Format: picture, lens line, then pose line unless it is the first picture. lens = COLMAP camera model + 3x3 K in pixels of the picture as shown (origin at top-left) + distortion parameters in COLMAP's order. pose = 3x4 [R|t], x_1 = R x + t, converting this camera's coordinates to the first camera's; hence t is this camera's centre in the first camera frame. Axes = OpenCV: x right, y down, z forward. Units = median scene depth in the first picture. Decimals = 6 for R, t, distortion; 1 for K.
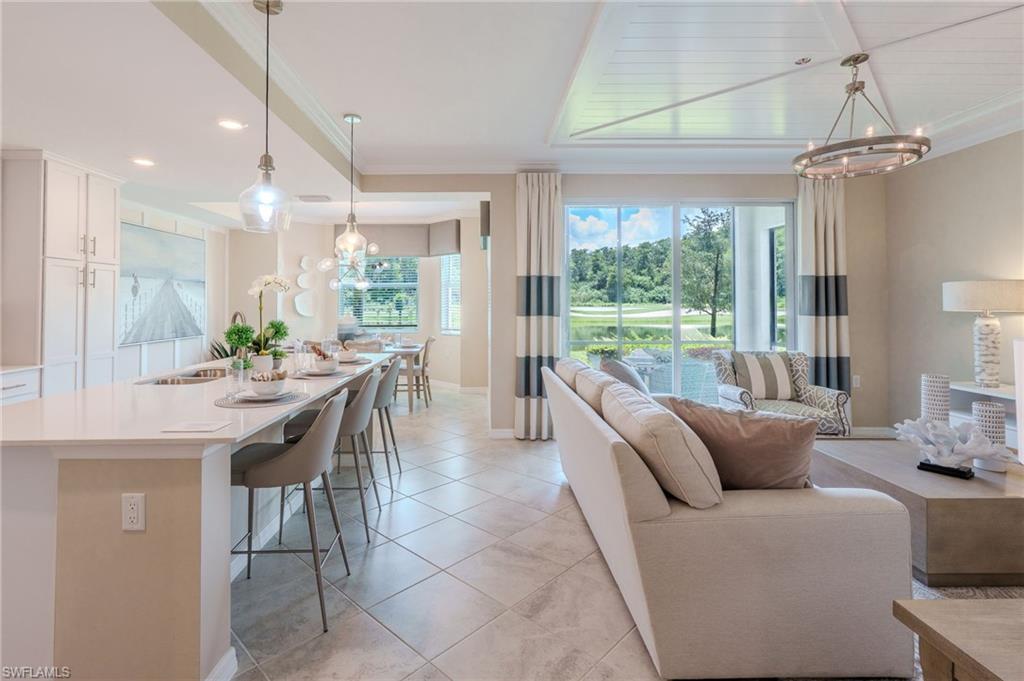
lens RADIAL K [[490.9, 0, 482.7], [0, 490.9, 295.1], [0, 0, 1]] dist [0.003867, -0.002196]
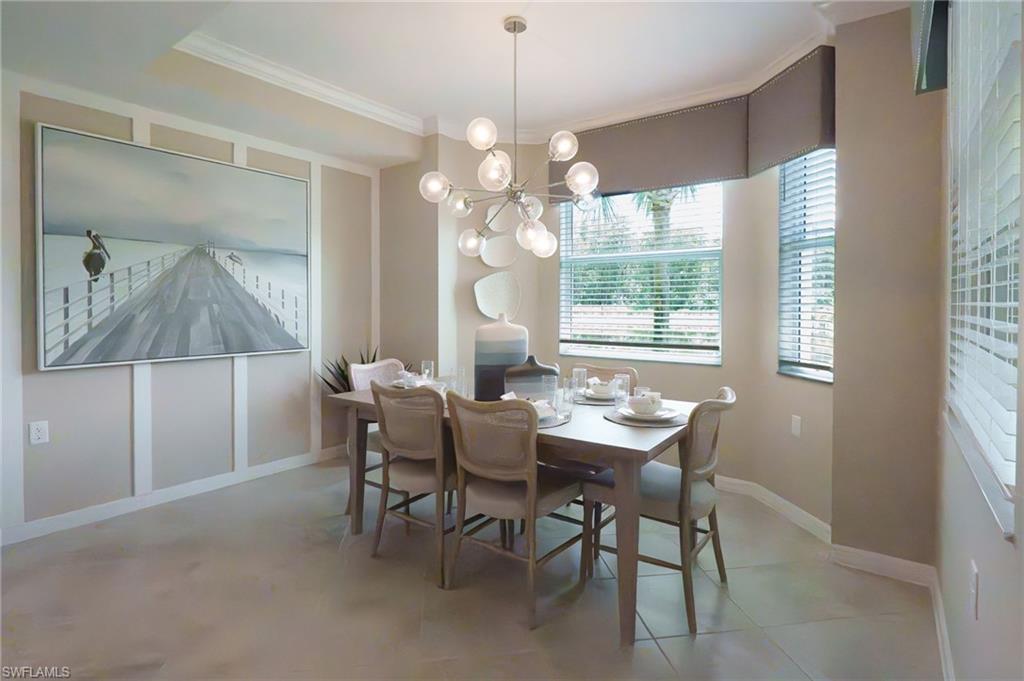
lens RADIAL K [[523.4, 0, 511.1], [0, 523.4, 315.7], [0, 0, 1]] dist [-0.002172, -0.000242]
pose [[0.810271, 0.015977, -0.585837, -0.033630], [0.003847, 0.999462, 0.032579, 0.032301], [0.586042, -0.028651, 0.809774, 0.865115]]
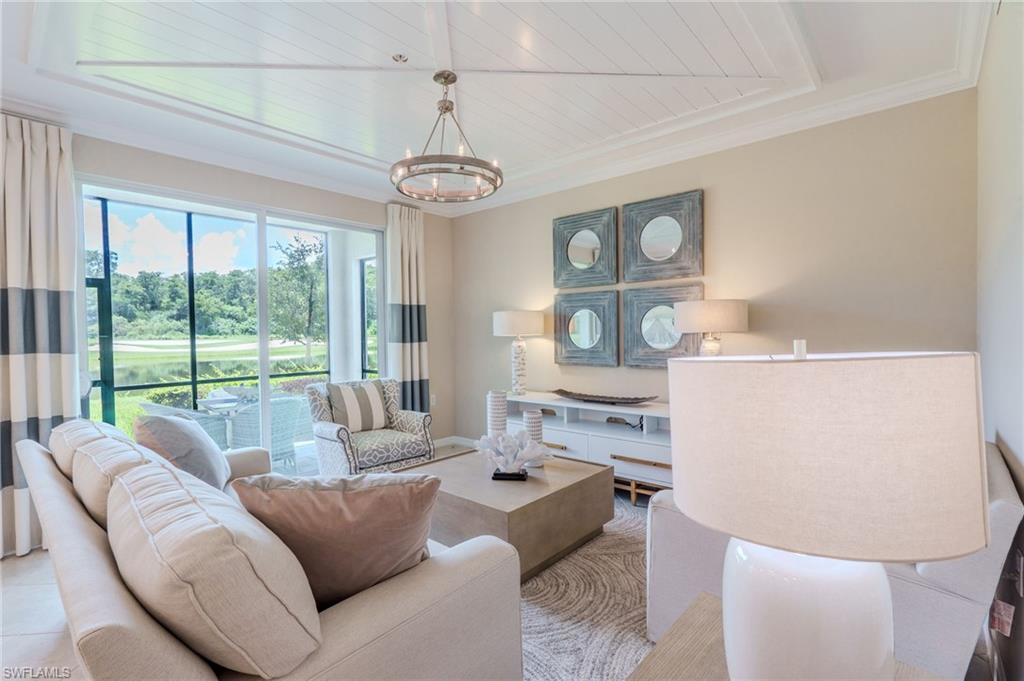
lens RADIAL K [[471.6, 0, 512.6], [0, 471.6, 341.5], [0, 0, 1]] dist [-0.005281, -0.000617]
pose [[0.661569, -0.023428, 0.749518, 0.075263], [-0.000198, 0.999506, 0.031416, 0.007939], [-0.749884, -0.020932, 0.661238, 0.153420]]
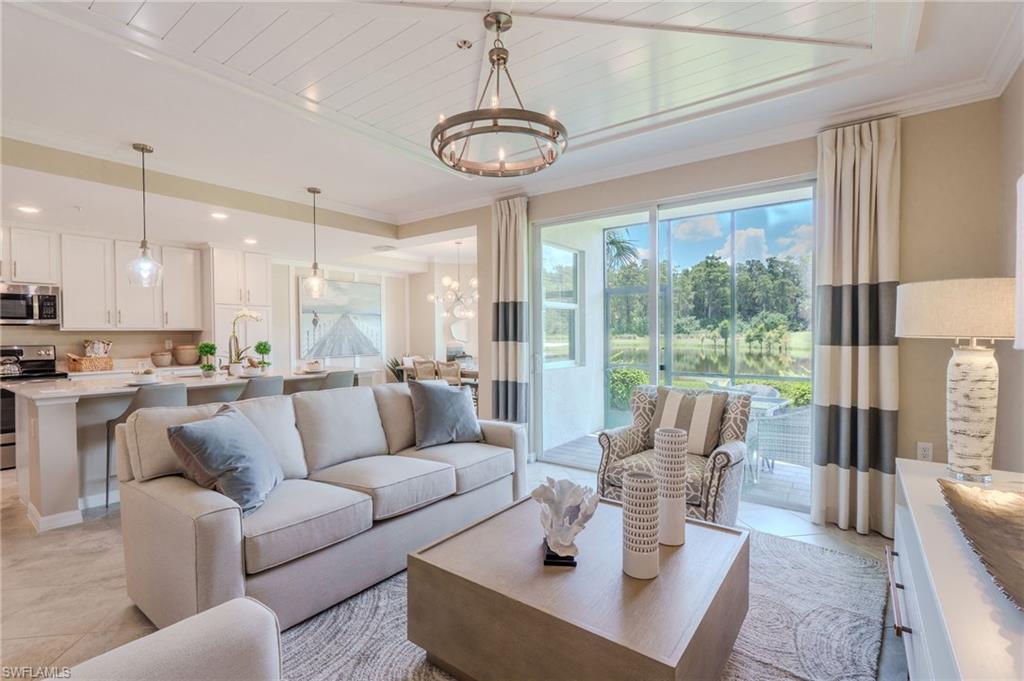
lens RADIAL K [[471.6, 0, 507.9], [0, 471.6, 348.8], [0, 0, 1]] dist [-0.005281, -0.000617]
pose [[0.797024, 0.019993, -0.603617, 0.687159], [0.012720, 0.998675, 0.049874, 0.008523], [0.603814, -0.047428, 0.795713, 0.213099]]
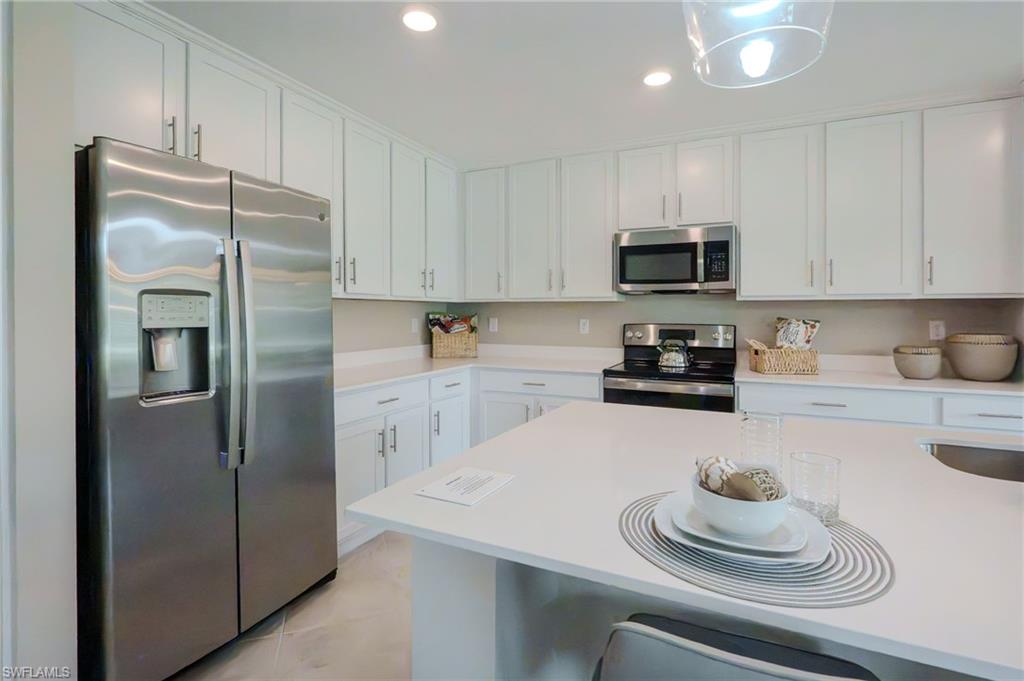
lens RADIAL K [[494.9, 0, 504.2], [0, 494.9, 309.3], [0, 0, 1]] dist [-0.004105, -0.001321]
pose [[-0.425505, -0.003540, -0.904949, -0.017330], [0.014480, 0.999838, -0.010719, 0.021424], [0.904840, -0.017665, -0.425385, 0.442821]]
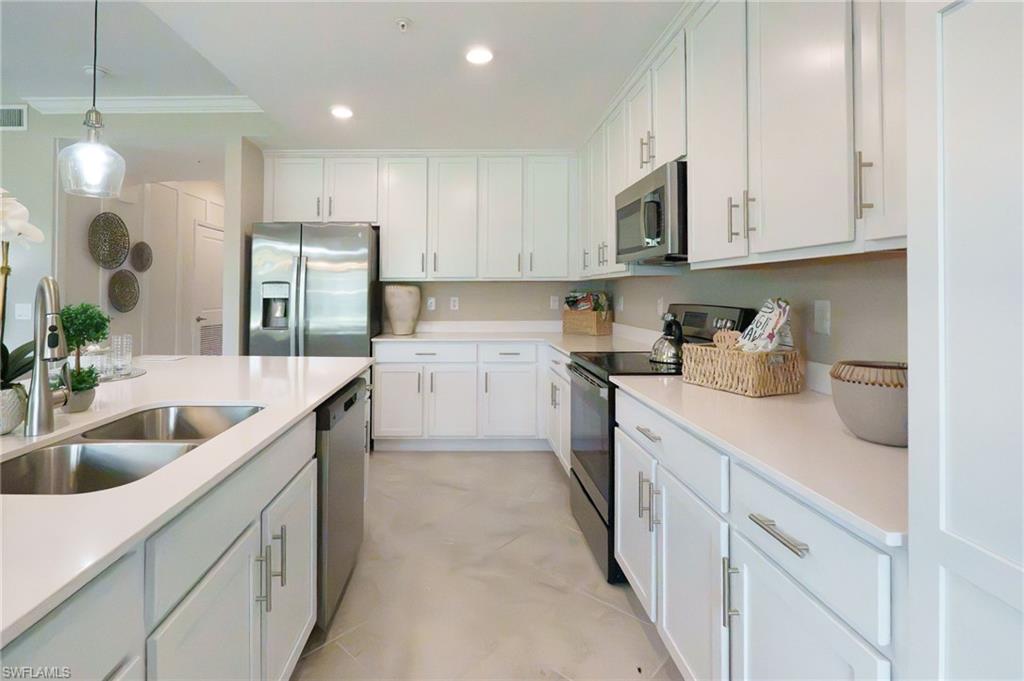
lens RADIAL K [[490.9, 0, 459.2], [0, 490.9, 282.5], [0, 0, 1]] dist [0.003867, -0.002196]
pose [[-0.999904, 0.004978, 0.012926, -0.520738], [0.004485, 0.999272, -0.037887, 0.033387], [-0.013105, -0.037826, -0.999198, 0.862926]]
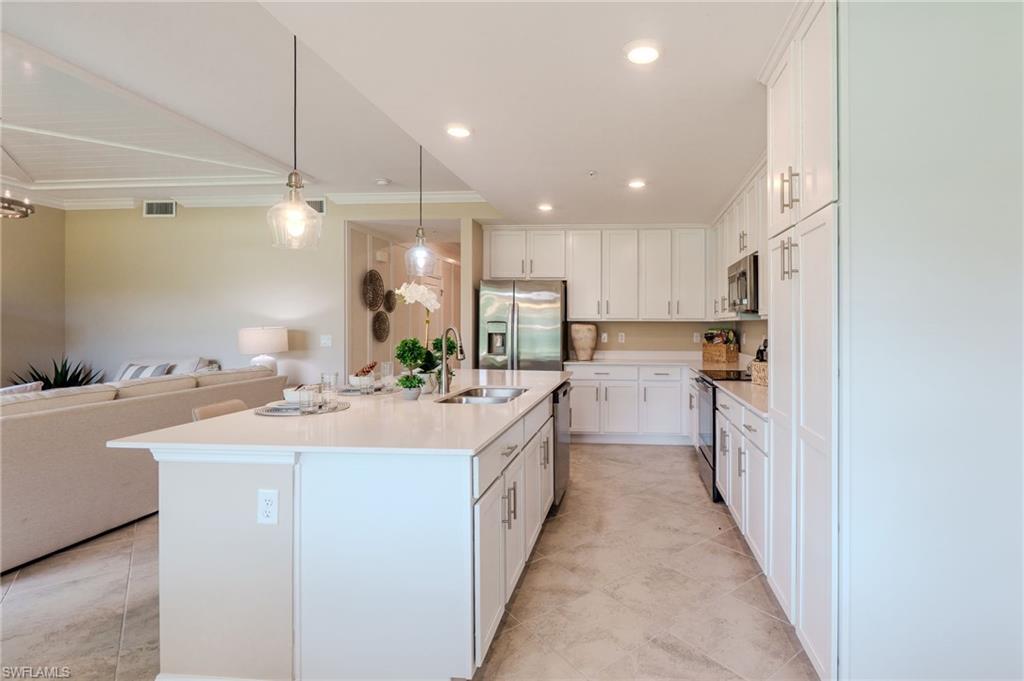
lens RADIAL K [[494.9, 0, 586.8], [0, 494.9, 328.7], [0, 0, 1]] dist [-0.004105, -0.001321]
pose [[-0.996236, -0.002457, 0.086651, -0.520406], [-0.003480, 0.999926, -0.011656, 0.030160], [-0.086616, -0.011914, -0.996171, 1.178852]]
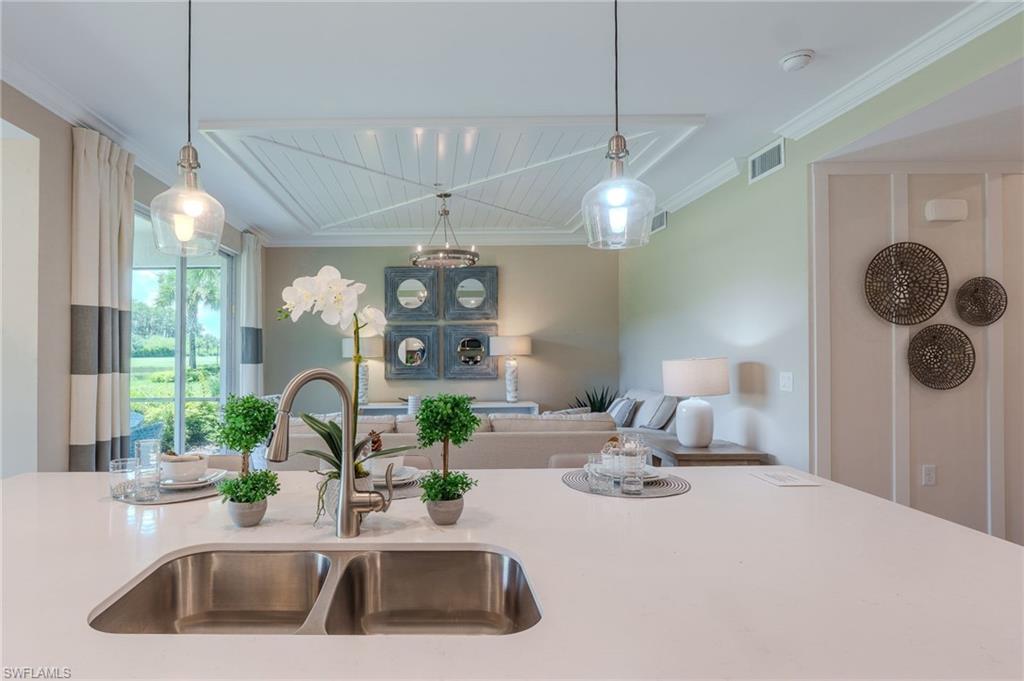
lens RADIAL K [[552.0, 0, 430.5], [0, 552.0, 346.6], [0, 0, 1]] dist [-0.024848, 0.003609]
pose [[0.015335, 0.011130, 0.999820, -0.556867], [-0.010479, 0.999885, -0.010970, 0.012620], [-0.999827, -0.010309, 0.015450, 0.562480]]
